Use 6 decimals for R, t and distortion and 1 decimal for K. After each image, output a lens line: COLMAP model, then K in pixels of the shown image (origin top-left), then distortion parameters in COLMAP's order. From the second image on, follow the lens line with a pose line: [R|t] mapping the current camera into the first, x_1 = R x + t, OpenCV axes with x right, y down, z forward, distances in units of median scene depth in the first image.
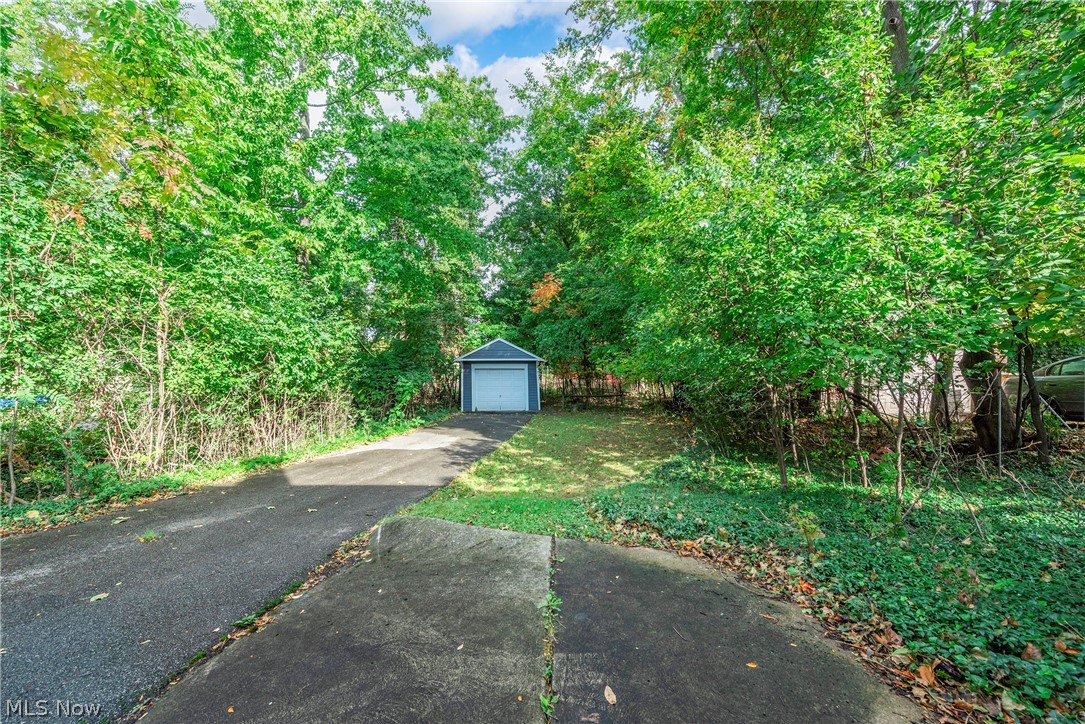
lens RADIAL K [[428.4, 0, 541.3], [0, 428.4, 365.1], [0, 0, 1]] dist [0.012798, -0.000129]
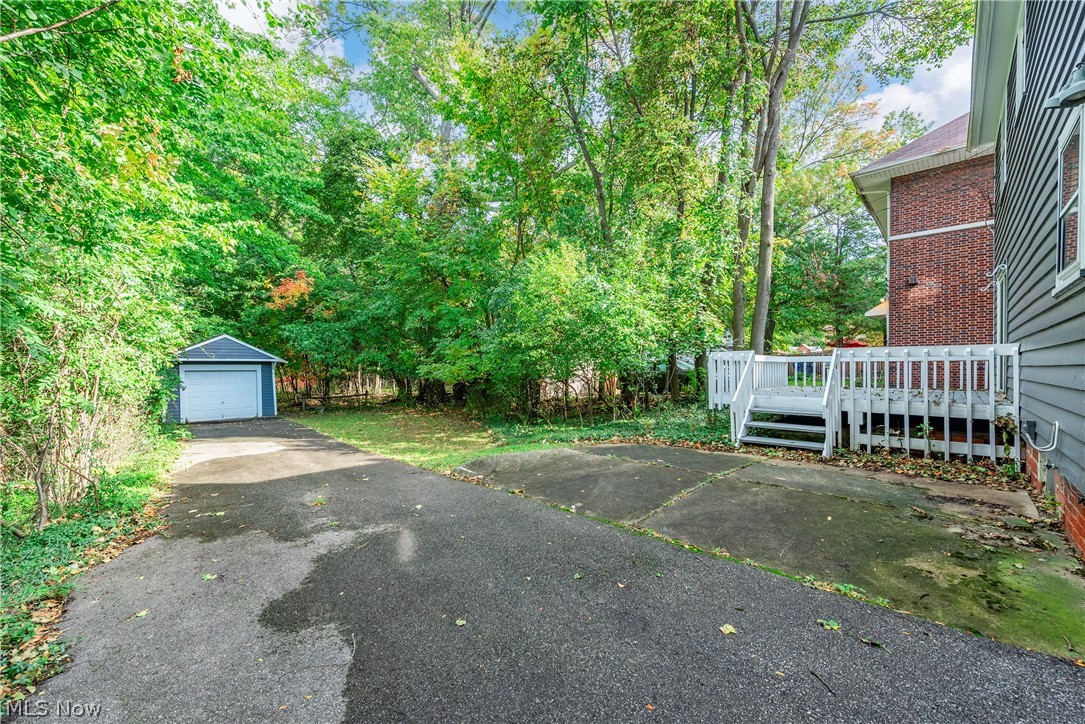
lens RADIAL K [[428.4, 0, 541.3], [0, 428.4, 365.1], [0, 0, 1]] dist [0.012798, -0.000129]
pose [[0.717301, -0.001663, 0.696762, -0.242331], [0.002140, 0.999998, 0.000184, -0.001563], [-0.696761, 0.001359, 0.717302, -0.068535]]
